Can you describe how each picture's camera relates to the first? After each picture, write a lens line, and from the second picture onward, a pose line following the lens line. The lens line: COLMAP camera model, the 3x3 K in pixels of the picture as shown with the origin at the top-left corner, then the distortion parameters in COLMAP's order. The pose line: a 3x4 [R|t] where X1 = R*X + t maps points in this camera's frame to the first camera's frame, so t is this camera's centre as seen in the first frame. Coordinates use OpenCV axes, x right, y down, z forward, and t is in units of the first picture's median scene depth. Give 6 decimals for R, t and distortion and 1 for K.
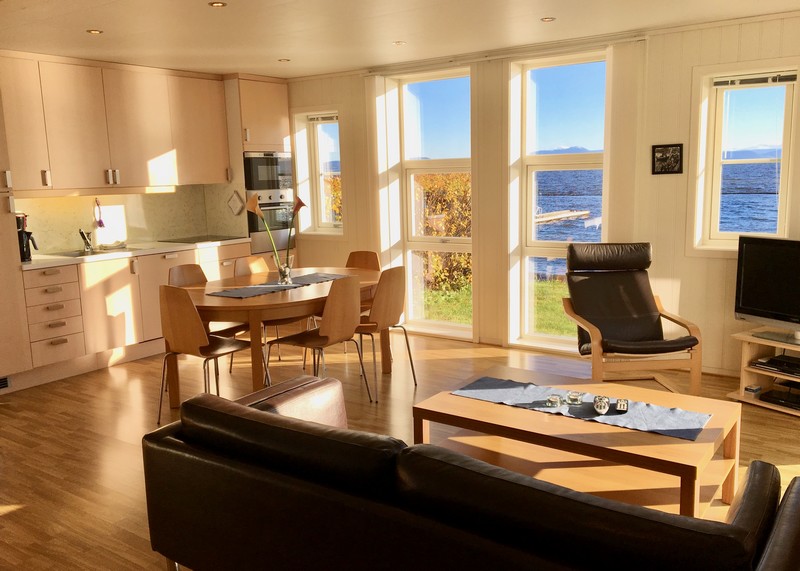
lens RADIAL K [[693.9, 0, 401.6], [0, 693.9, 288.5], [0, 0, 1]] dist [0.009752, -0.003387]
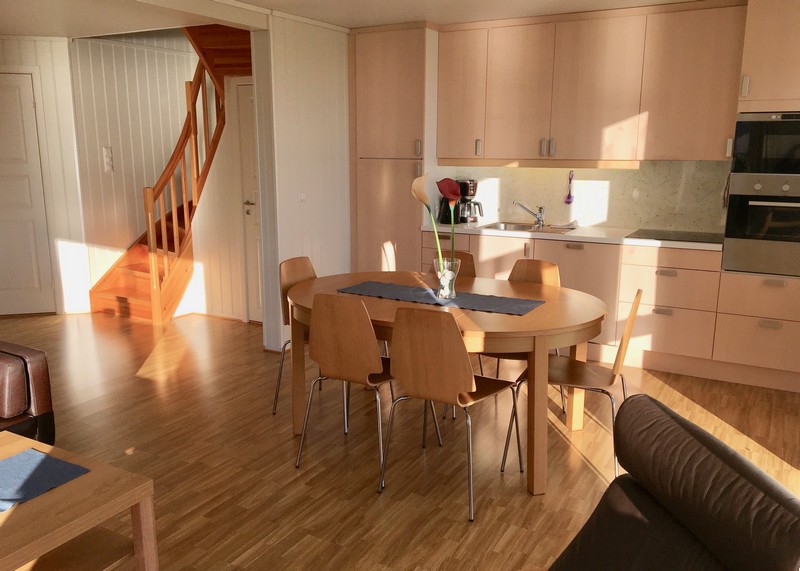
lens RADIAL K [[693.9, 0, 401.6], [0, 693.9, 288.5], [0, 0, 1]] dist [0.009752, -0.003387]
pose [[0.114634, 0.226709, -0.967193, 0.471850], [-0.163540, 0.964634, 0.206726, -0.142493], [0.979854, 0.134477, 0.147656, 0.723230]]
